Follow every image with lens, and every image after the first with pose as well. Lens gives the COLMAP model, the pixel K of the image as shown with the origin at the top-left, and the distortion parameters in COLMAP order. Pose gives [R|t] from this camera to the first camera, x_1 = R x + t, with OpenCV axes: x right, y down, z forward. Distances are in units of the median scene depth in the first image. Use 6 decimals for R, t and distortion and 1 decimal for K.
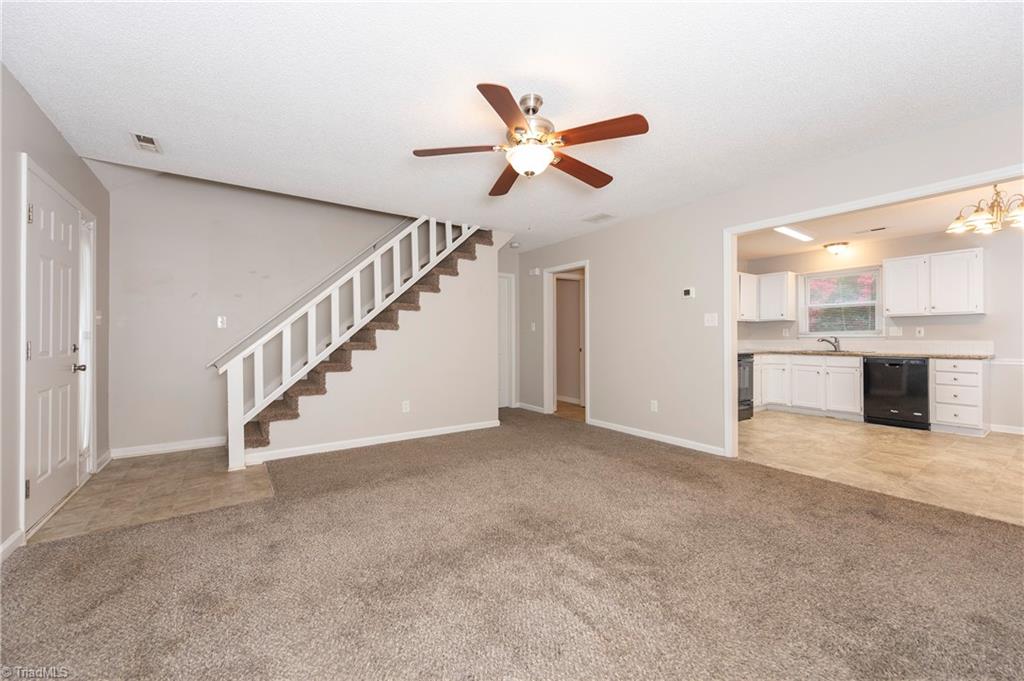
lens RADIAL K [[398.7, 0, 512.0], [0, 398.7, 340.5], [0, 0, 1]] dist [0.000205, -0.000098]
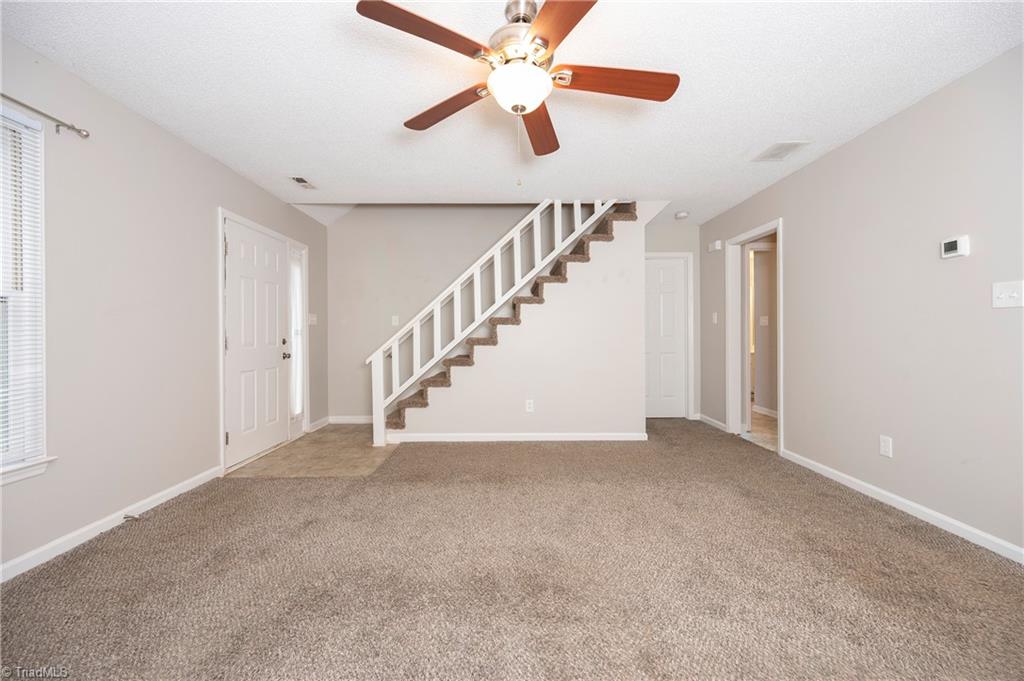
lens RADIAL K [[398.7, 0, 512.0], [0, 398.7, 340.5], [0, 0, 1]] dist [0.000205, -0.000098]
pose [[0.824885, 0.005761, -0.565272, 0.277548], [0.000811, 0.999935, 0.011375, 0.000114], [0.565300, -0.009842, 0.824826, 0.237164]]
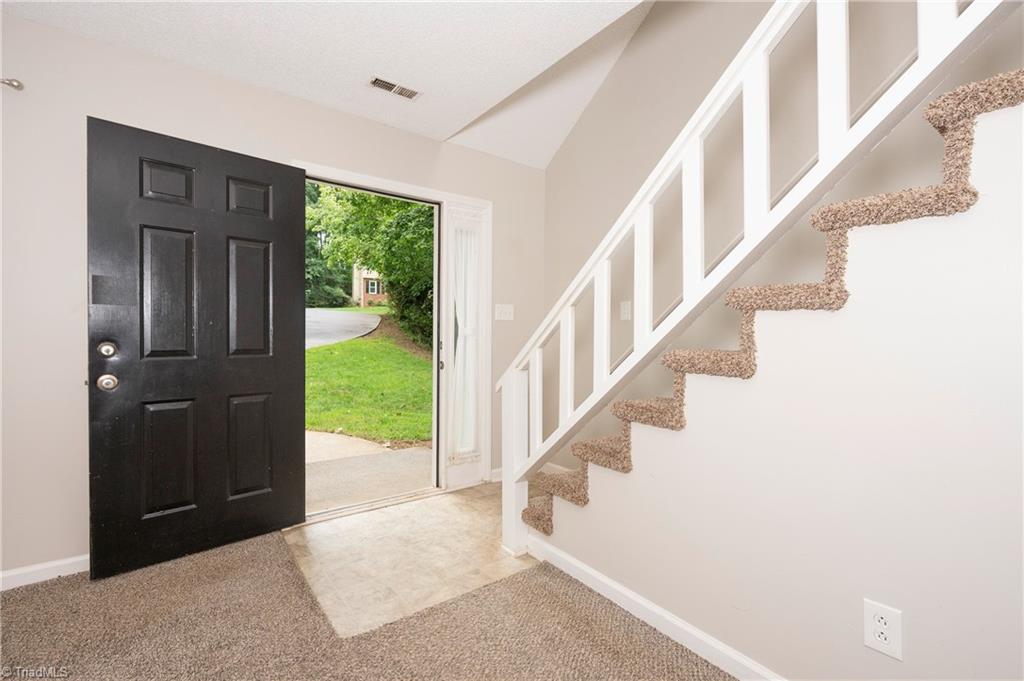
lens RADIAL K [[451.5, 0, 512.0], [0, 451.5, 340.5], [0, 0, 1]] dist [-0.016575, -0.000007]
pose [[0.027946, 0.015427, -0.999490, -0.011151], [-0.015018, 0.999775, 0.015012, -0.008251], [0.999497, 0.014591, 0.028171, 0.915728]]
